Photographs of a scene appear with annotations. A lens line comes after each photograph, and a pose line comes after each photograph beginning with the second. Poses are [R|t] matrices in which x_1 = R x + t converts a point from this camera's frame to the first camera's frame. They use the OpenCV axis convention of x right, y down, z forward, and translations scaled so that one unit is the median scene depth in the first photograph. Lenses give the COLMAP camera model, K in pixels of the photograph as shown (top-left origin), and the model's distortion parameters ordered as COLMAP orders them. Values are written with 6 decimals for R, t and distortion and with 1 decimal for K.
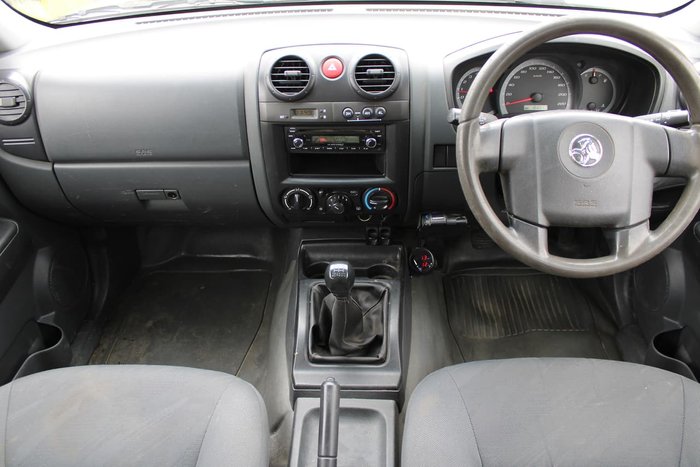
lens RADIAL K [[590.2, 0, 356.5], [0, 590.2, 231.2], [0, 0, 1]] dist [-0.150823, 0.134517]
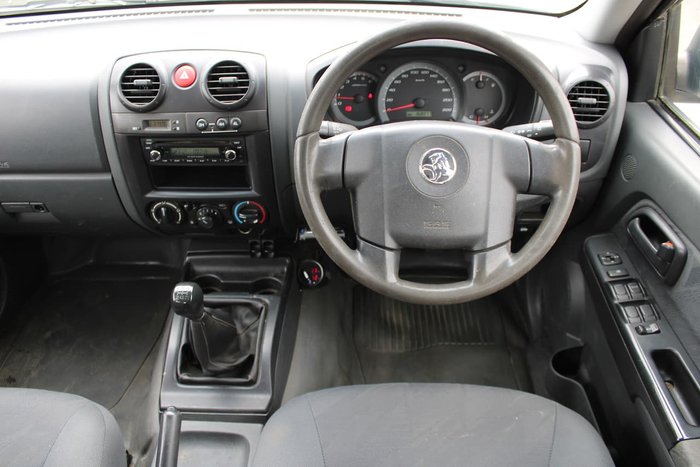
lens RADIAL K [[590.2, 0, 351.5], [0, 590.2, 232.0], [0, 0, 1]] dist [-0.150823, 0.134517]
pose [[0.999870, 0.000235, 0.016118, 0.188952], [-0.000505, 0.999859, 0.016795, -0.039439], [-0.016112, -0.016801, 0.999729, 0.053227]]
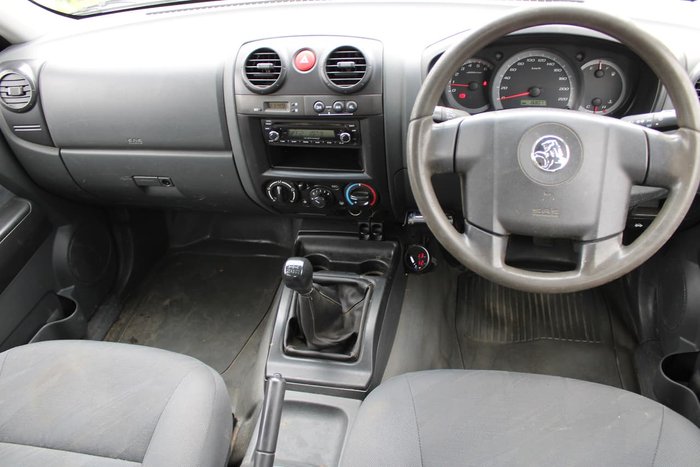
lens RADIAL K [[590.2, 0, 350.9], [0, 590.2, 232.4], [0, 0, 1]] dist [-0.150823, 0.134517]
pose [[0.985042, 0.051999, -0.164279, 0.187912], [-0.046705, 0.998262, 0.035931, -0.026509], [0.165862, -0.027721, 0.985759, 0.034026]]
